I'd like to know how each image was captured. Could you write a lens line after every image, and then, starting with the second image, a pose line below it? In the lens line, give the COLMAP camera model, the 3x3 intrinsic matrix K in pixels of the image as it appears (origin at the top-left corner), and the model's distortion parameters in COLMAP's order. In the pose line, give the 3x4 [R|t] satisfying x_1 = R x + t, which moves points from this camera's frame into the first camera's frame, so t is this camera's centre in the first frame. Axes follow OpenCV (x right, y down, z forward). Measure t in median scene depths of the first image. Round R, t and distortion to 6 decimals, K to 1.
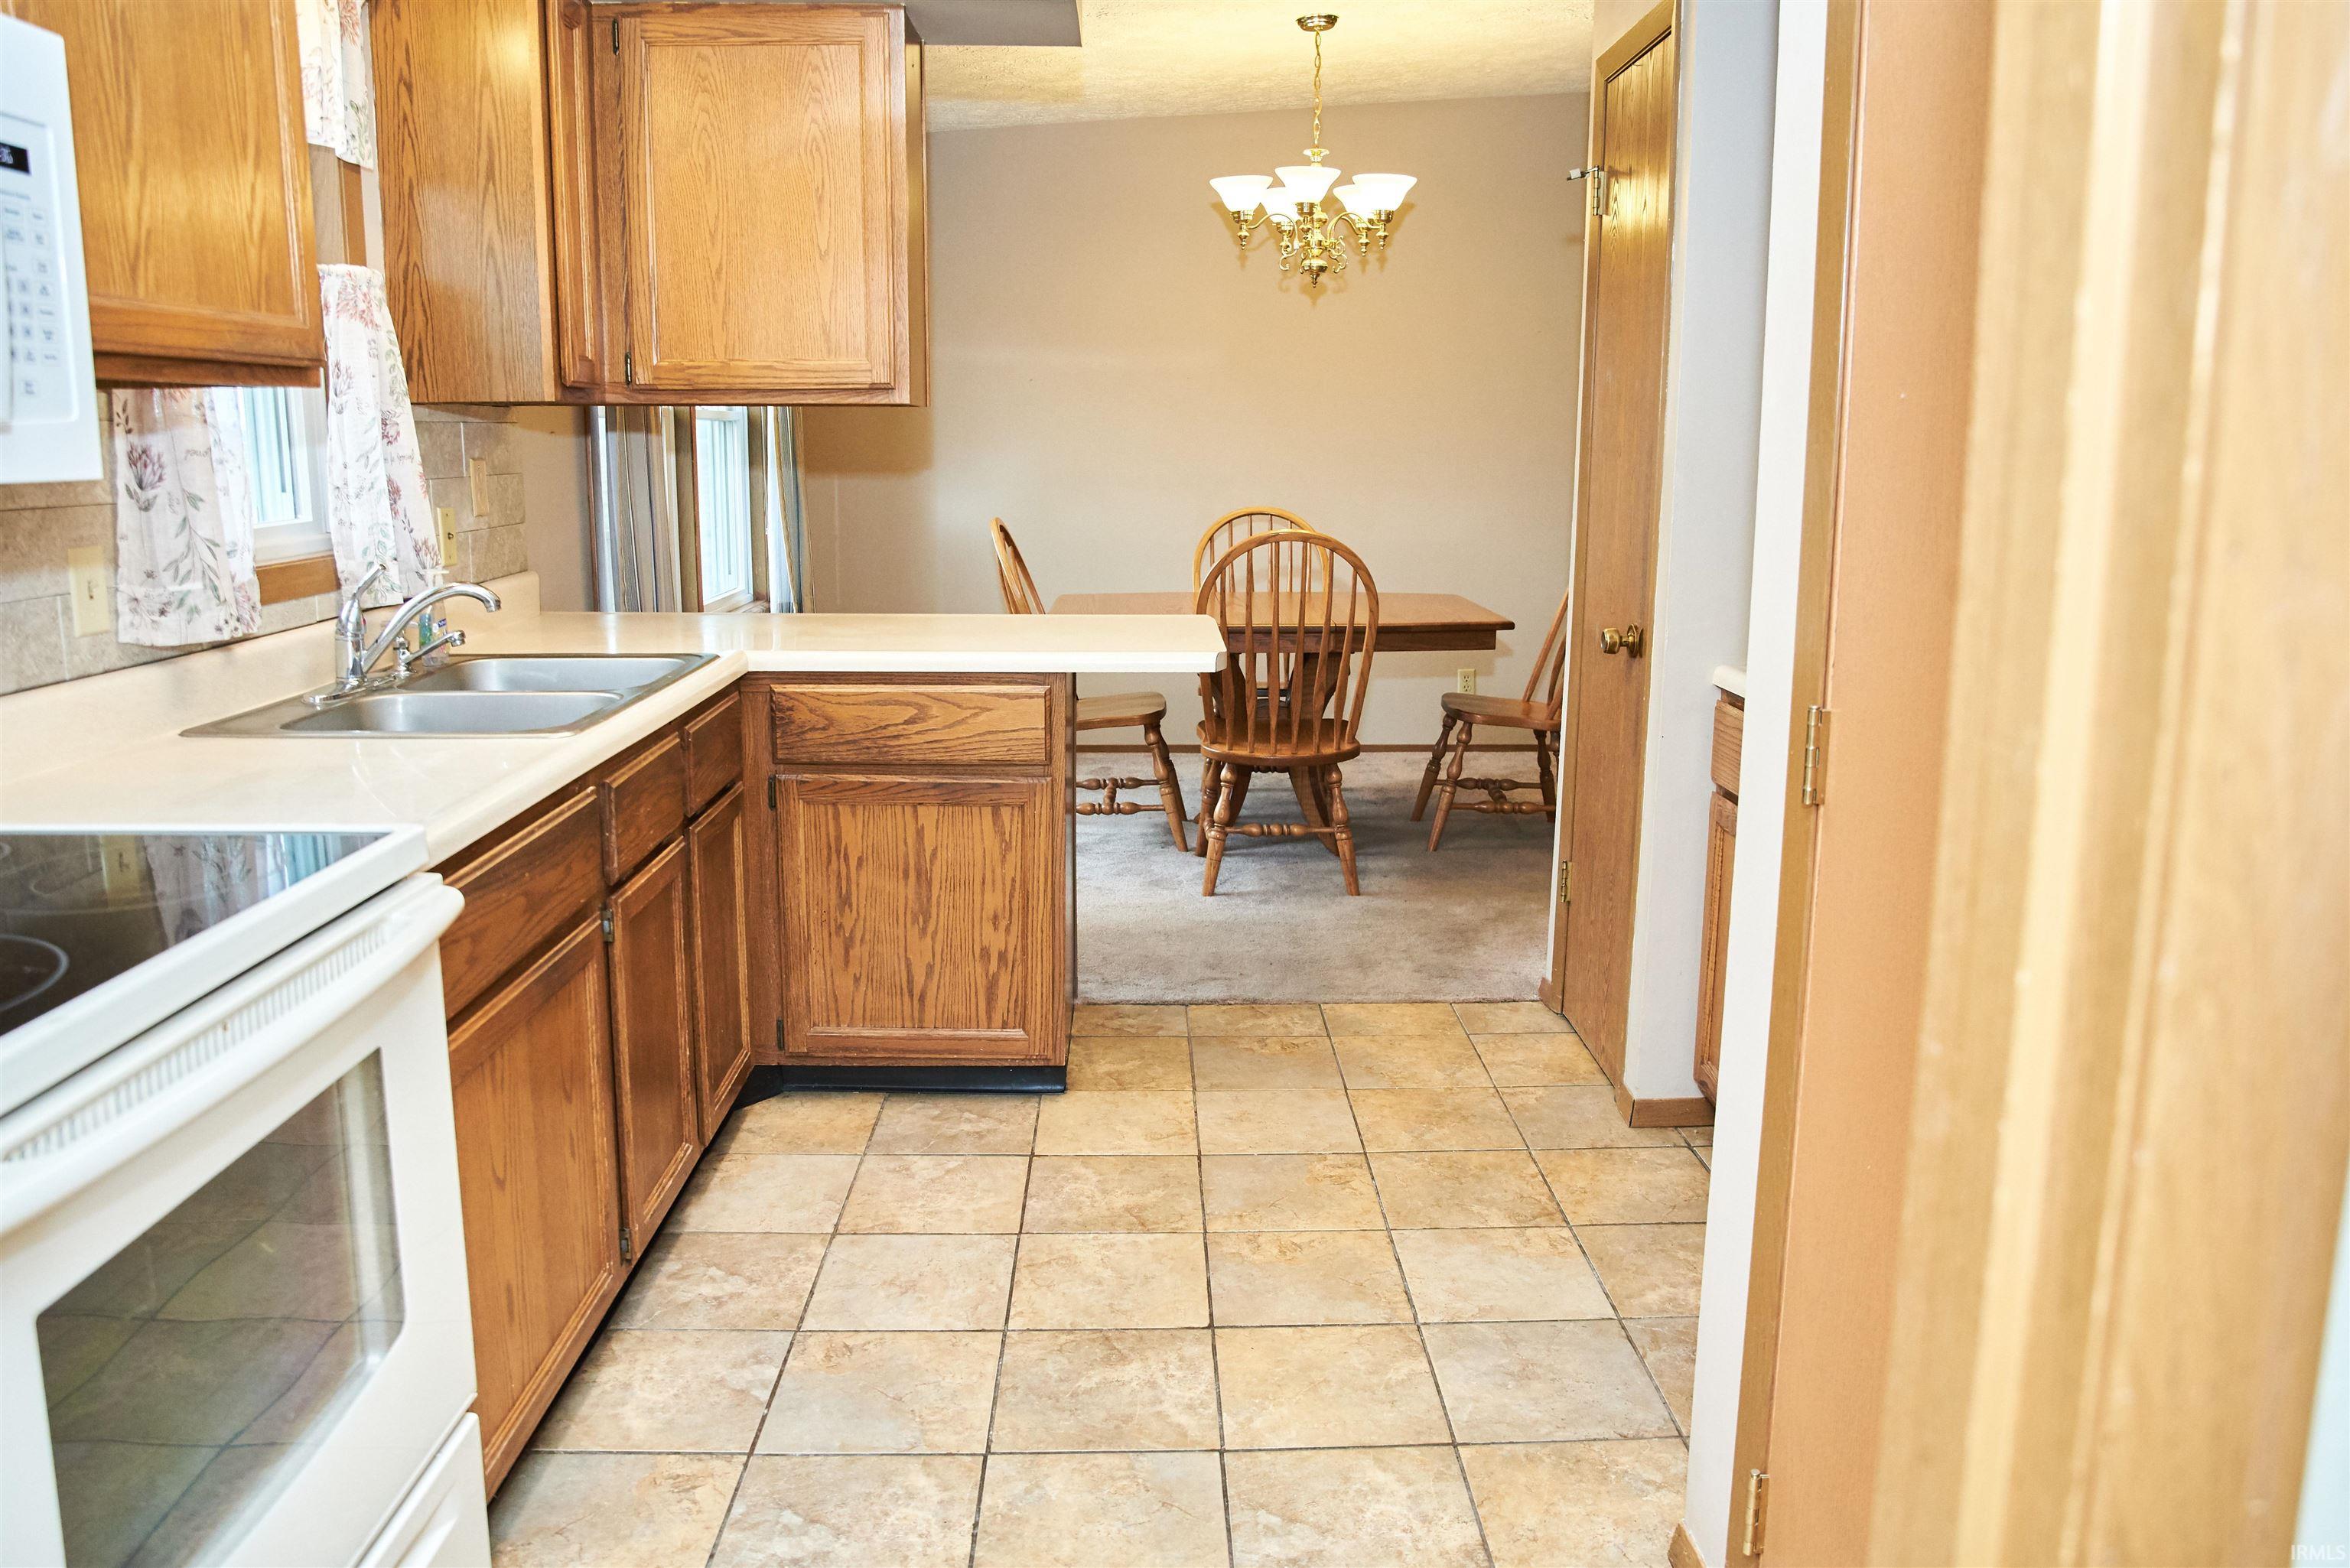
lens RADIAL K [[1717.9, 0, 1175.0], [0, 1717.9, 784.0], [0, 0, 1]] dist [-0.134278, 0.002396]
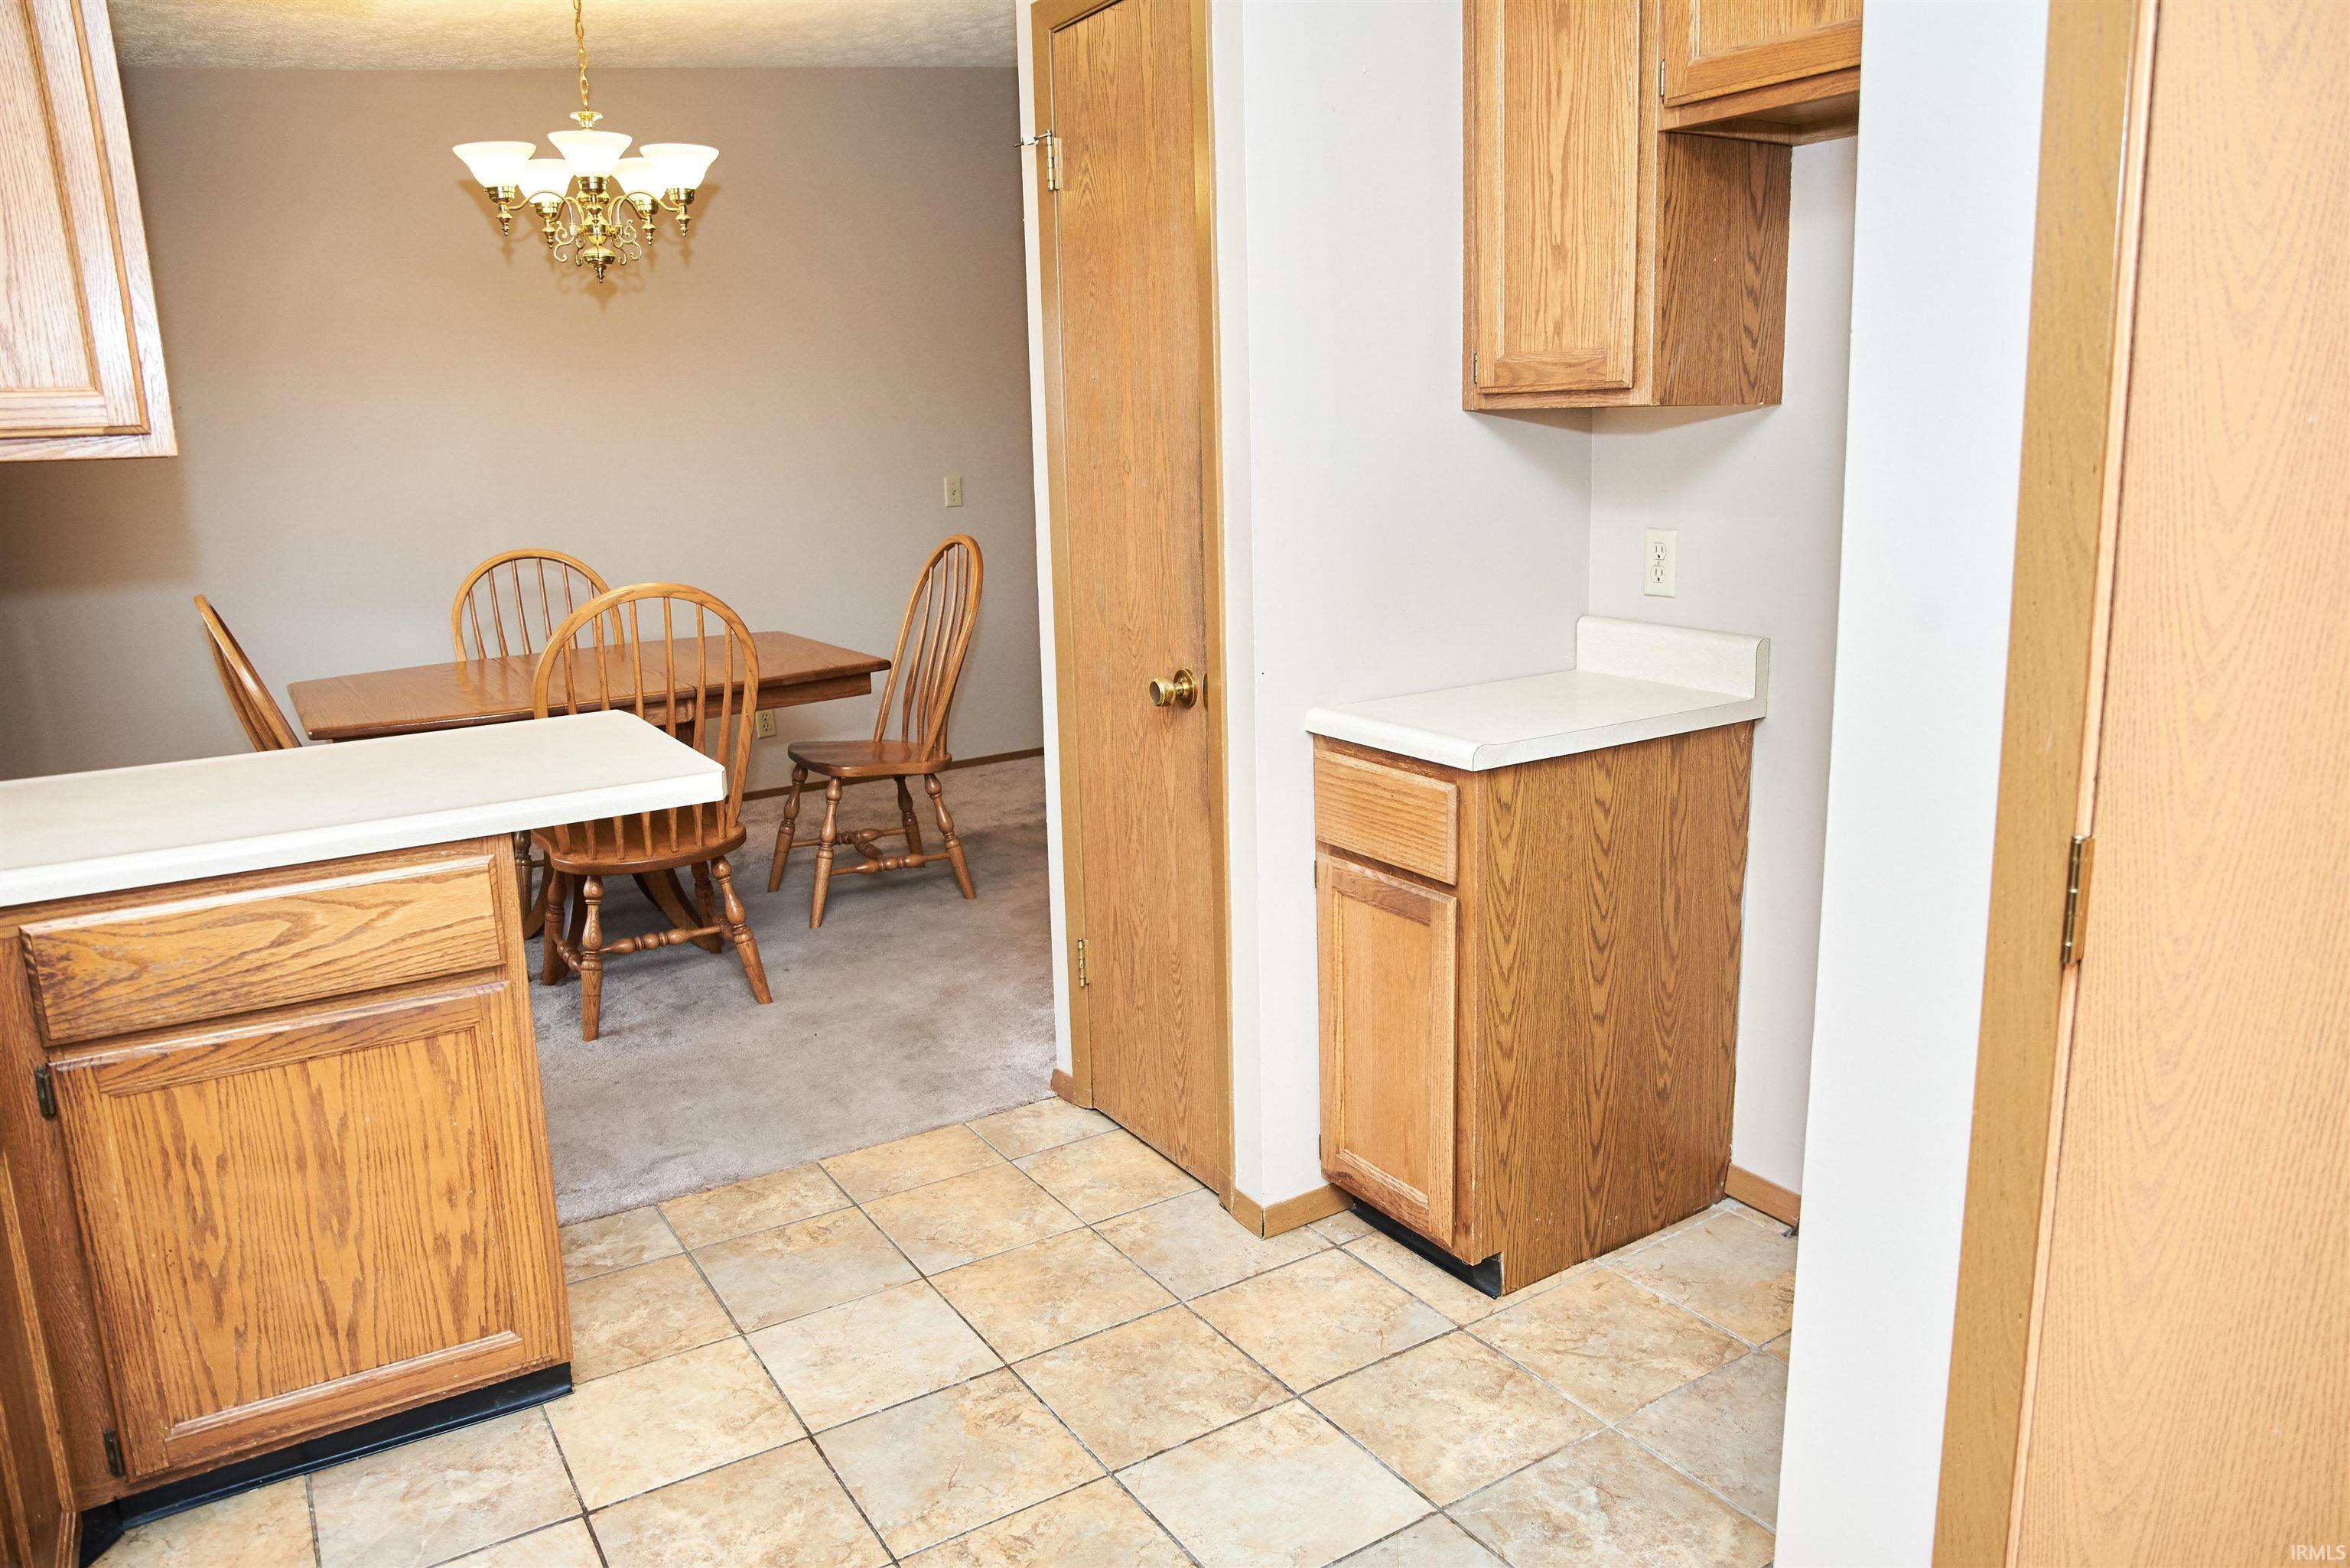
lens RADIAL K [[1621.9, 0, 1186.7], [0, 1621.9, 791.2], [0, 0, 1]] dist [-0.109219, 0.077734]
pose [[0.851021, -0.144249, 0.504931, -0.150342], [0.135511, 0.989291, 0.054228, -0.076629], [-0.507346, 0.022274, 0.861454, 0.288115]]
